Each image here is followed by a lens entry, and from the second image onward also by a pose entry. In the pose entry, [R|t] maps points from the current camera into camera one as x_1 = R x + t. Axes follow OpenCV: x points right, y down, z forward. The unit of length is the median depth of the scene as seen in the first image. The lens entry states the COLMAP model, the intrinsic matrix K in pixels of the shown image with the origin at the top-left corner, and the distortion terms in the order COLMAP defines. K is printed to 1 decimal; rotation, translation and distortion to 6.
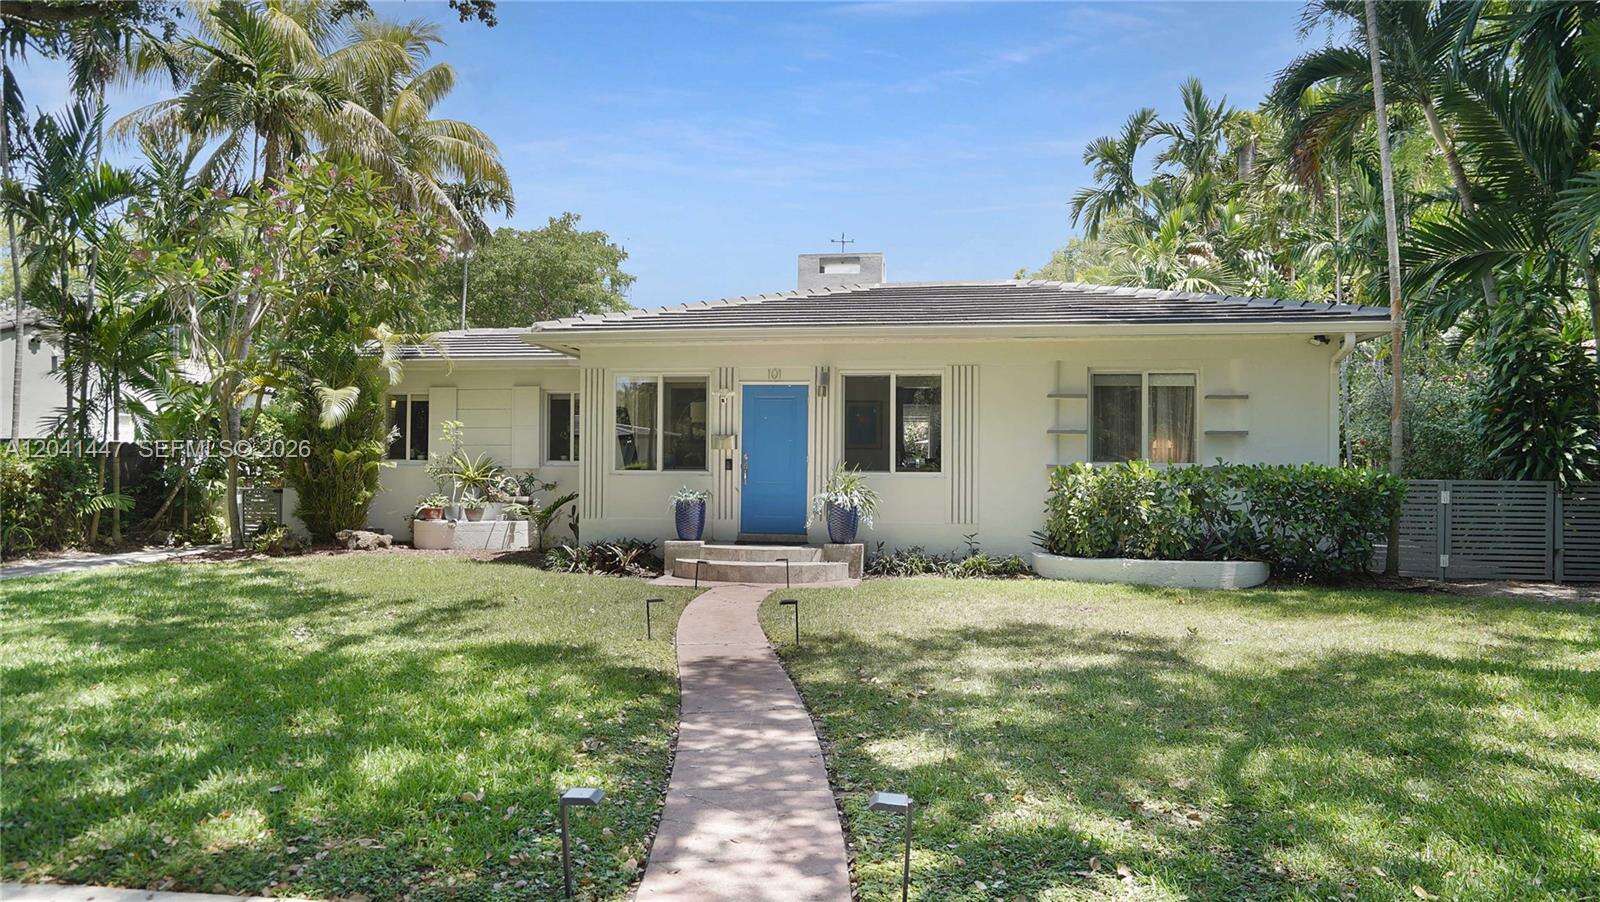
lens RADIAL K [[1102.1, 0, 800.0], [0, 1102.1, 451.0], [0, 0, 1]] dist [0.000986, 0.002593]
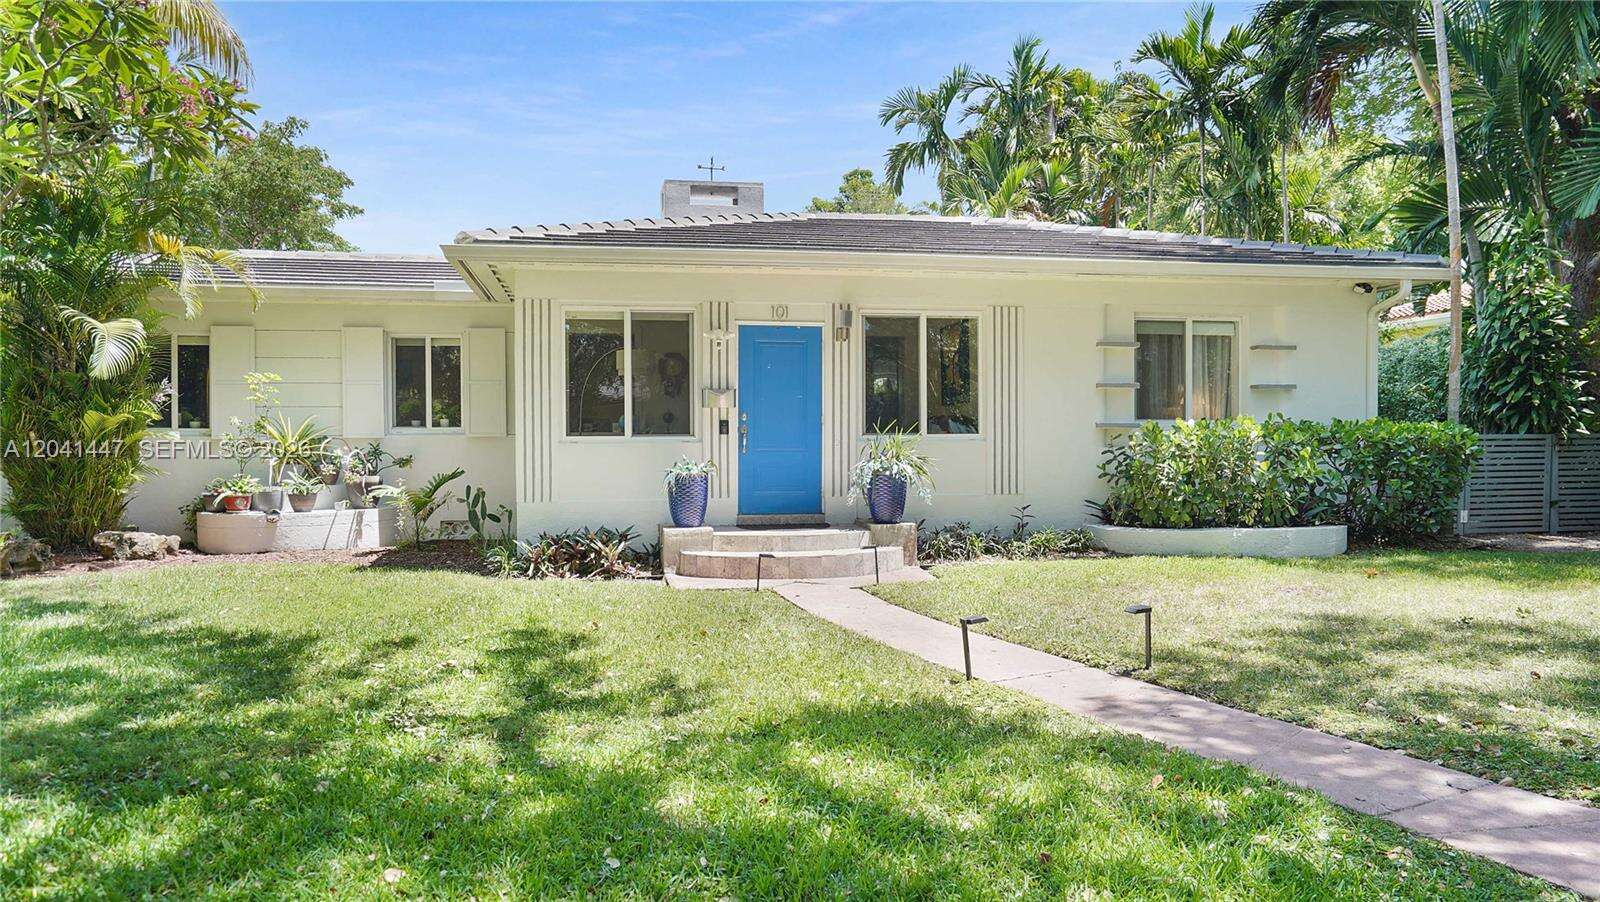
lens RADIAL K [[1102.1, 0, 800.0], [0, 1102.1, 451.0], [0, 0, 1]] dist [0.000986, 0.002593]
pose [[0.940232, -0.017072, 0.340108, -0.281955], [0.008241, 0.999591, 0.027395, 0.008338], [-0.340436, -0.022955, 0.939987, 0.254722]]
